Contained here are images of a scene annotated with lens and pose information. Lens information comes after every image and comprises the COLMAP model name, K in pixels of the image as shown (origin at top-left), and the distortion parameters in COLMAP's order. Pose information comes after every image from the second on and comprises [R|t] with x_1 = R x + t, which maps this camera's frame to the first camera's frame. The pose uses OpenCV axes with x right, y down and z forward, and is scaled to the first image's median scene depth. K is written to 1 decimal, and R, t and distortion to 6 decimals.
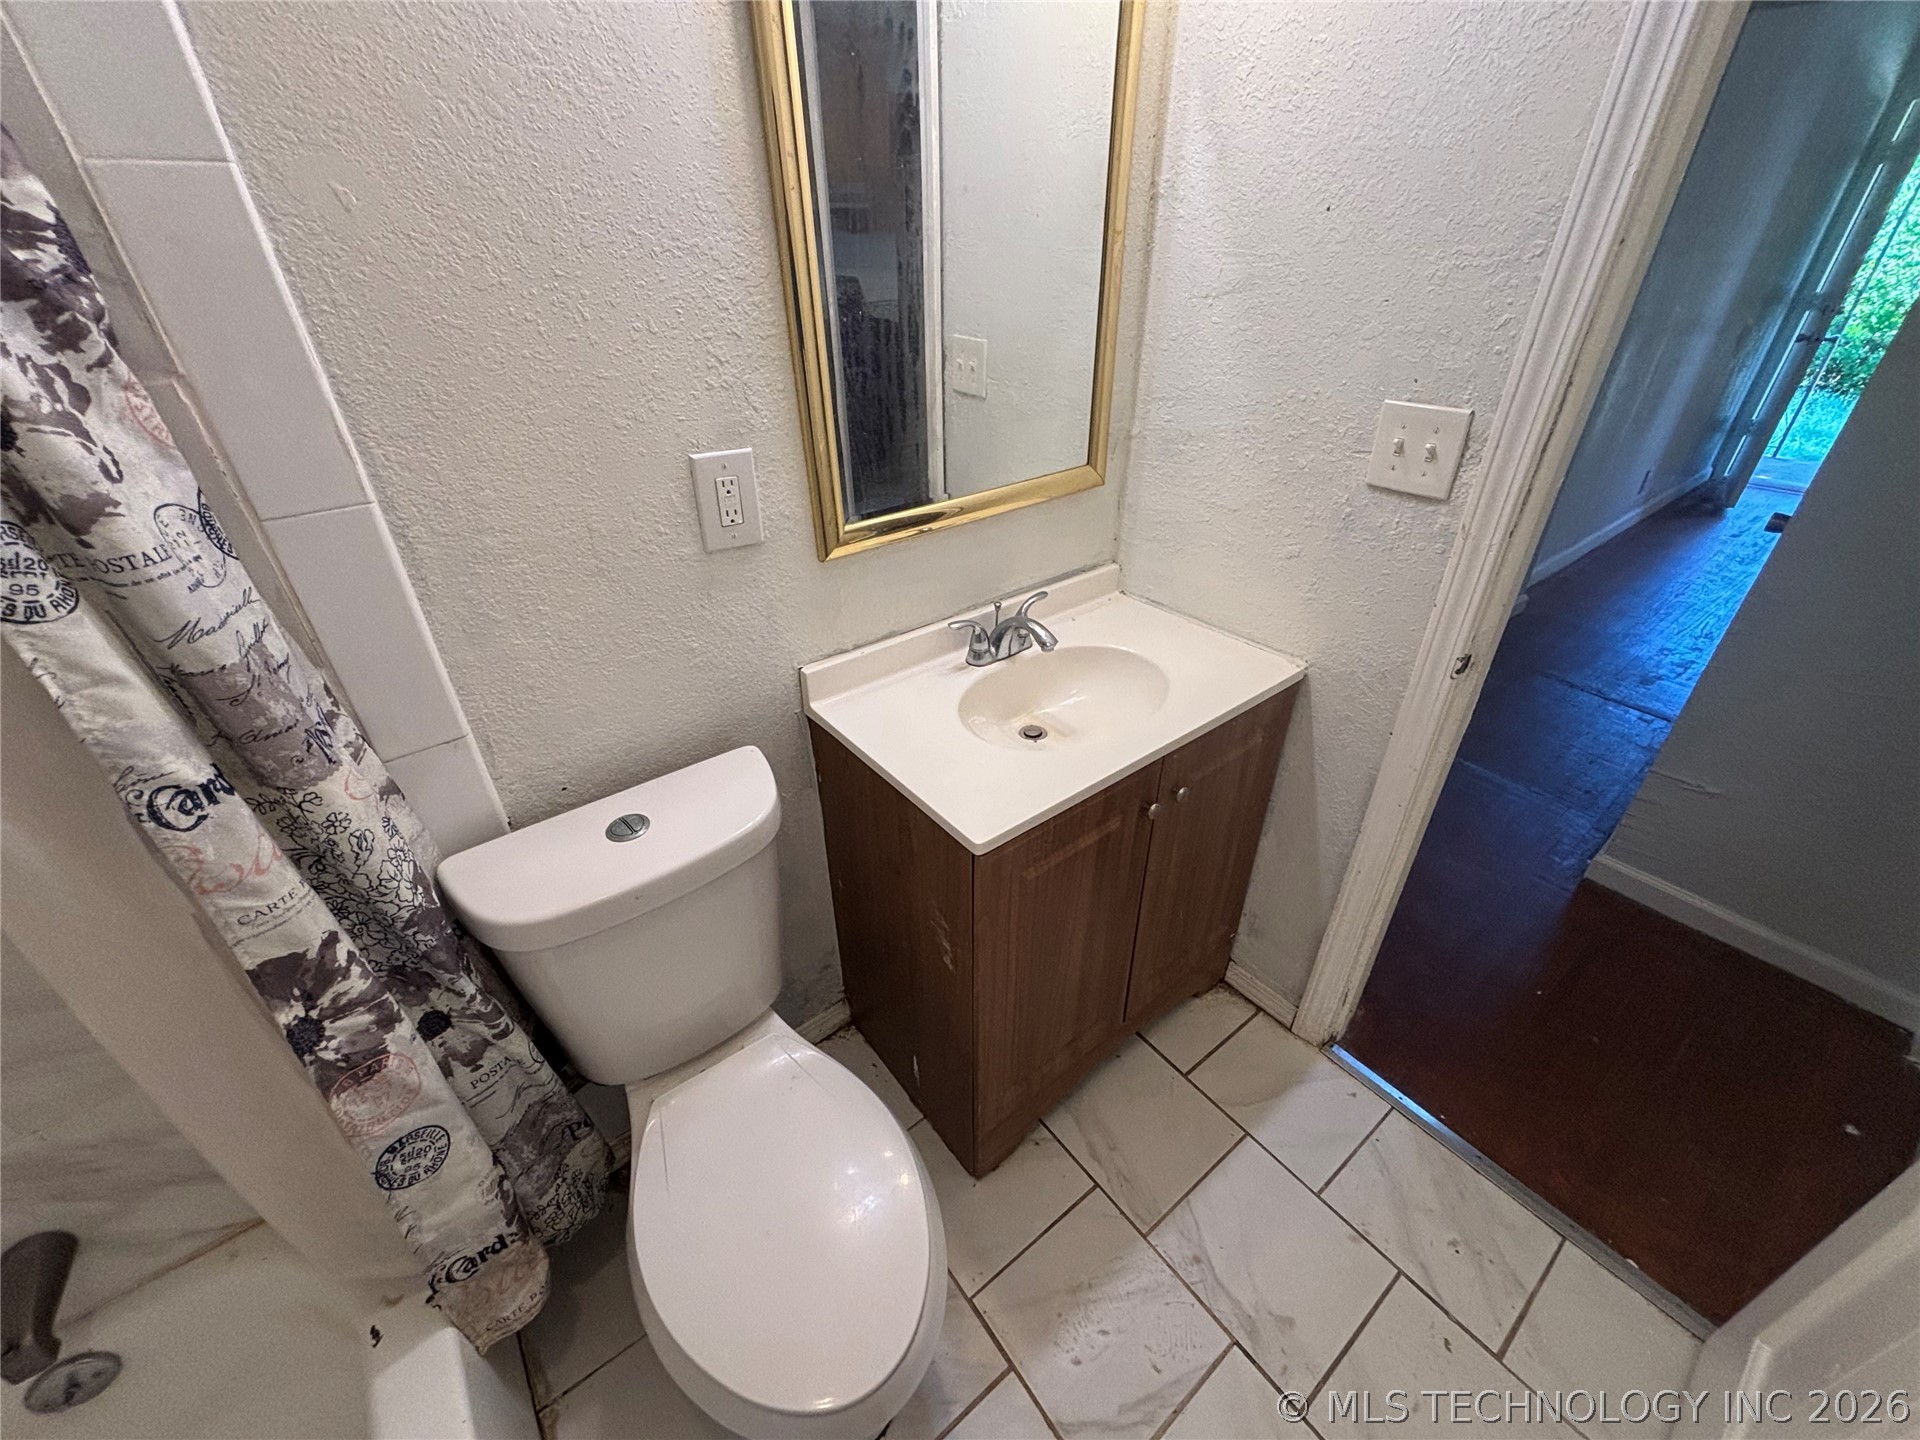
lens RADIAL K [[764.6, 0, 960.0], [0, 764.6, 720.0], [0, 0, 1]] dist [-0.000296, -0.007795]
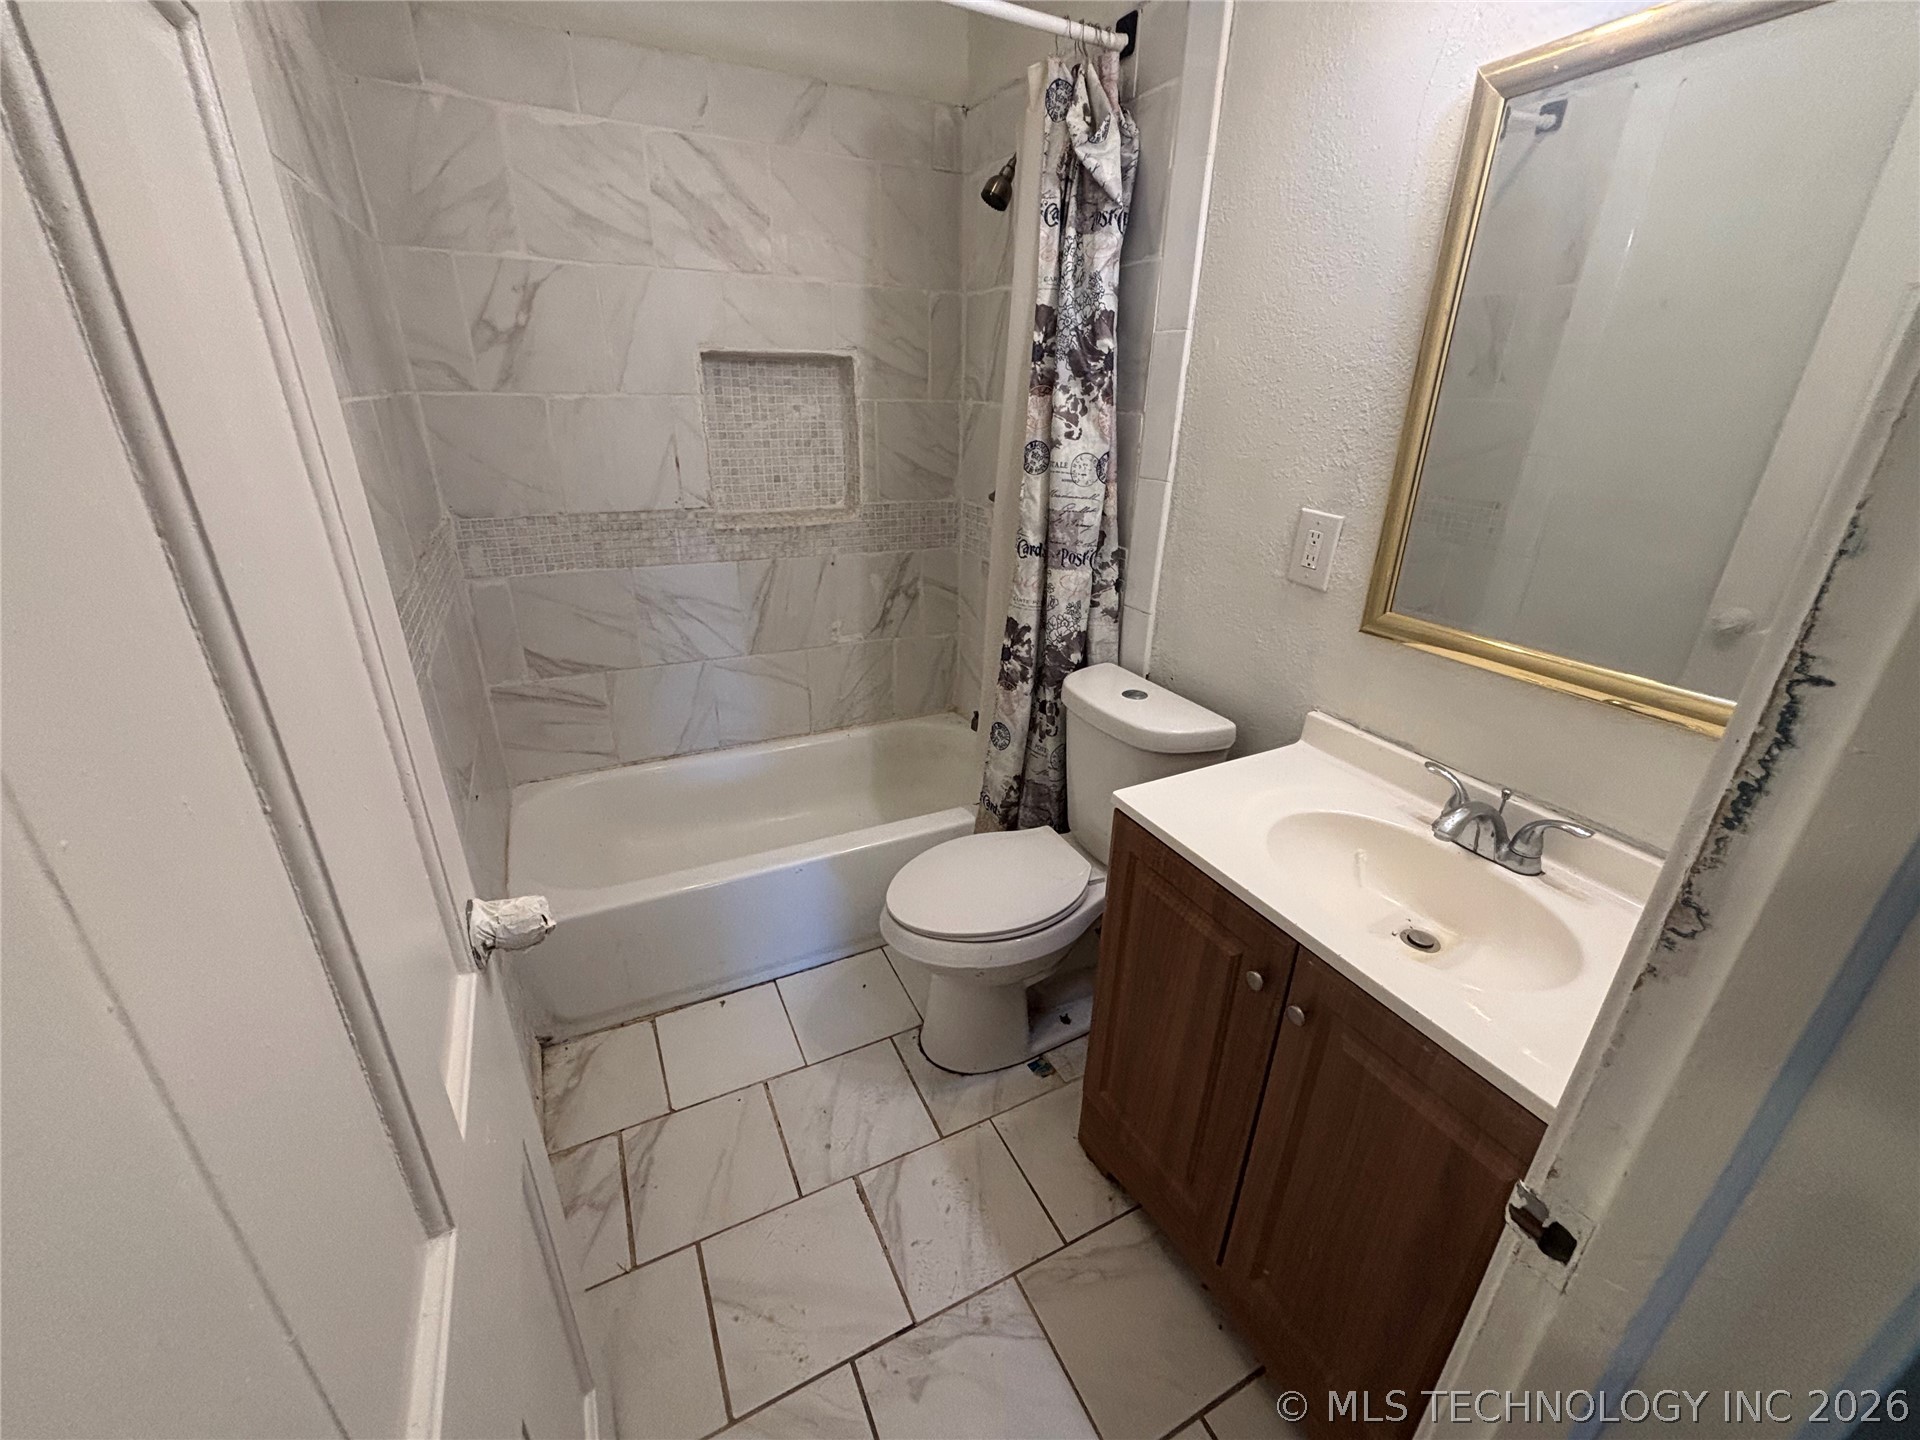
lens RADIAL K [[771.6, 0, 958.2], [0, 771.6, 716.5], [0, 0, 1]] dist [0.001813, -0.000590]
pose [[-0.192818, 0.399255, -0.896335, 1.425620], [-0.529507, 0.726719, 0.437609, -0.434518], [0.826101, 0.558995, 0.071284, 0.736769]]
